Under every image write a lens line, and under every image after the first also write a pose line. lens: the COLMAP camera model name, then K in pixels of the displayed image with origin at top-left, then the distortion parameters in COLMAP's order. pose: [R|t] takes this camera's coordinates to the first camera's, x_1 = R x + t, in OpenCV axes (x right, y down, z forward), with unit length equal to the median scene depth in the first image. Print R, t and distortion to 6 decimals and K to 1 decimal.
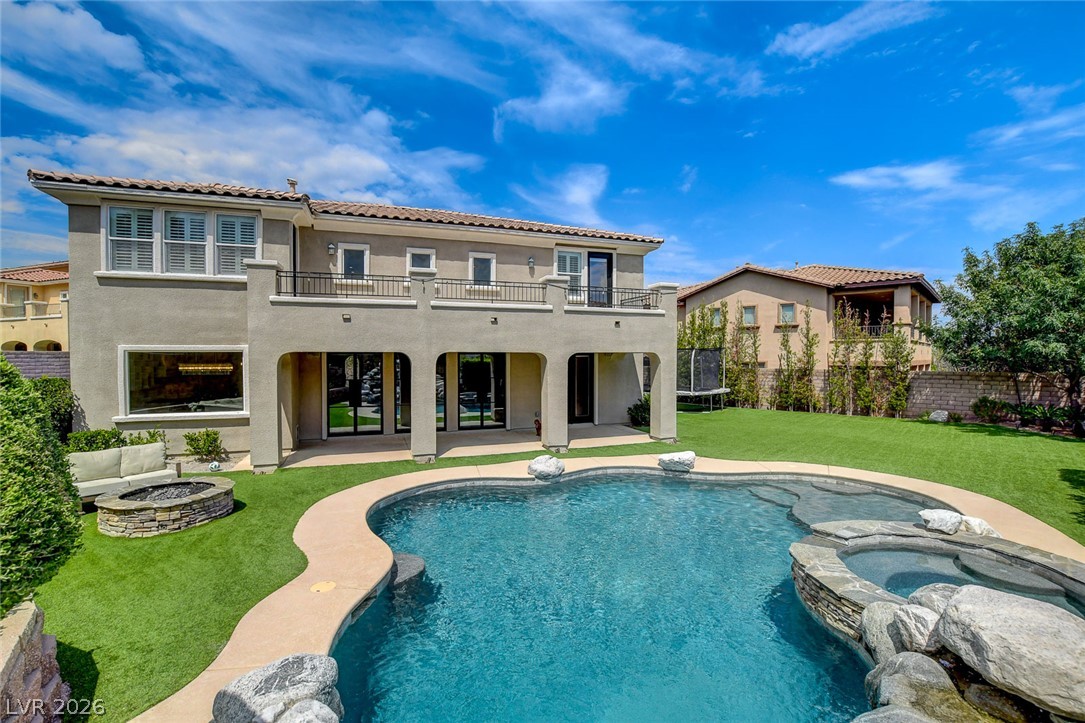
lens RADIAL K [[476.4, 0, 540.2], [0, 476.4, 359.4], [0, 0, 1]] dist [-0.037460, 0.004567]
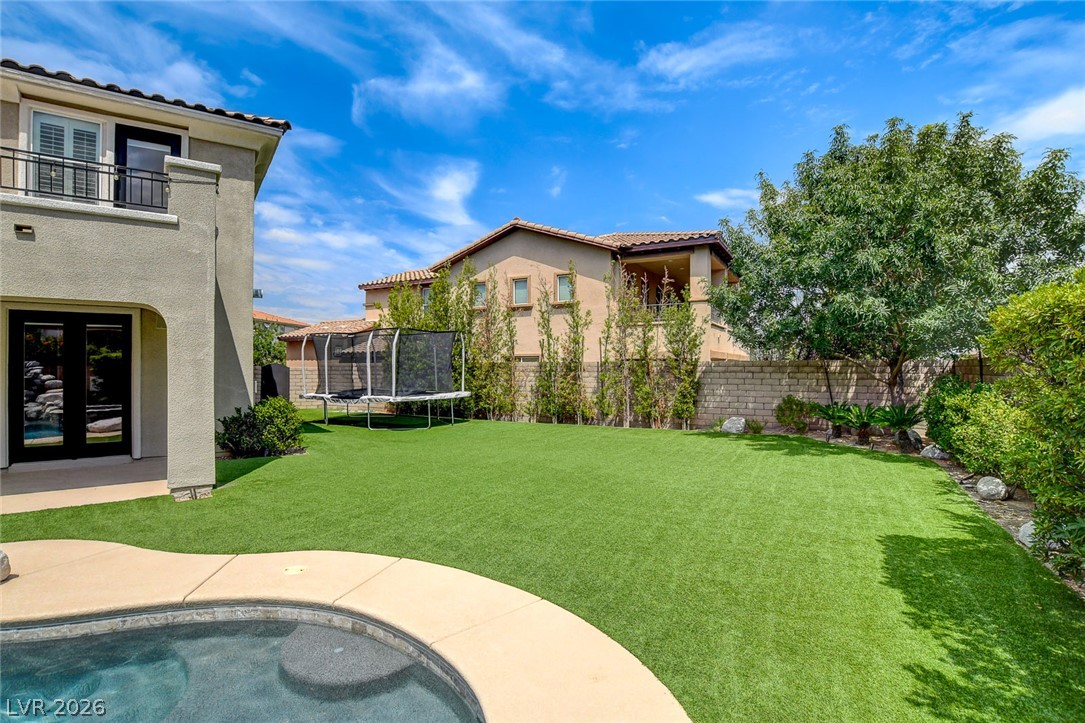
lens RADIAL K [[503.1, 0, 559.8], [0, 503.1, 365.9], [0, 0, 1]] dist [-0.026082, 0.000121]
pose [[0.961326, 0.001705, 0.275407, 0.315334], [0.001924, 0.999915, -0.012907, 0.033572], [-0.275405, 0.012938, 0.961241, 0.276417]]
